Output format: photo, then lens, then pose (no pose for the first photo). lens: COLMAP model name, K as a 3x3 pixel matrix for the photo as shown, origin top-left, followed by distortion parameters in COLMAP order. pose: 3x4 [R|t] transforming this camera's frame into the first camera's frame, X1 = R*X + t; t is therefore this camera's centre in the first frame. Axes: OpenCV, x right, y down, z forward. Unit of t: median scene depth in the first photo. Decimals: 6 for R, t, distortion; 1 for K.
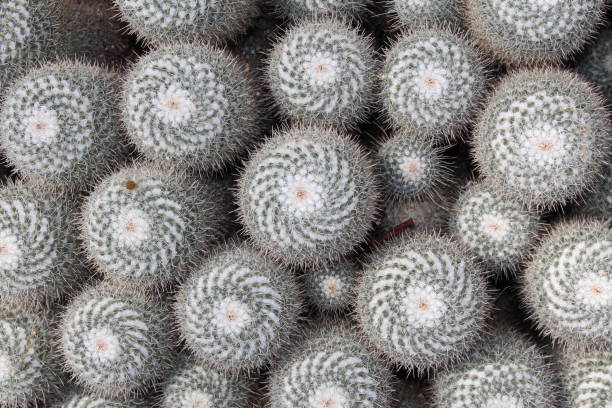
lens RADIAL K [[1303.0, 0, 306.0], [0, 1303.0, 204.0], [0, 0, 1]] dist [0.009017, 0.113443]
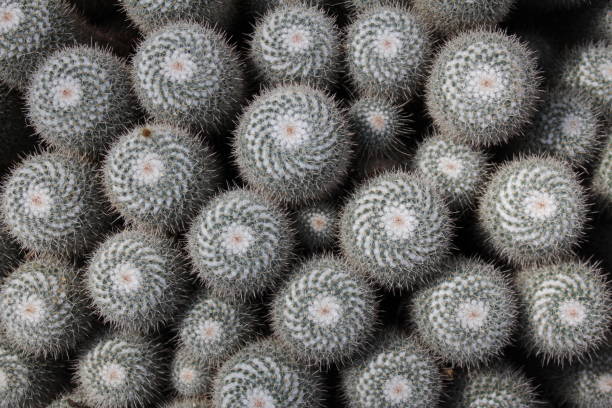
lens RADIAL K [[1303.0, 0, 306.0], [0, 1303.0, 204.0], [0, 0, 1]] dist [0.009017, 0.113443]
pose [[0.995477, -0.066083, 0.068255, -0.072976], [0.077072, 0.981812, -0.173509, 0.259244], [-0.055548, 0.177985, 0.982464, -0.160155]]
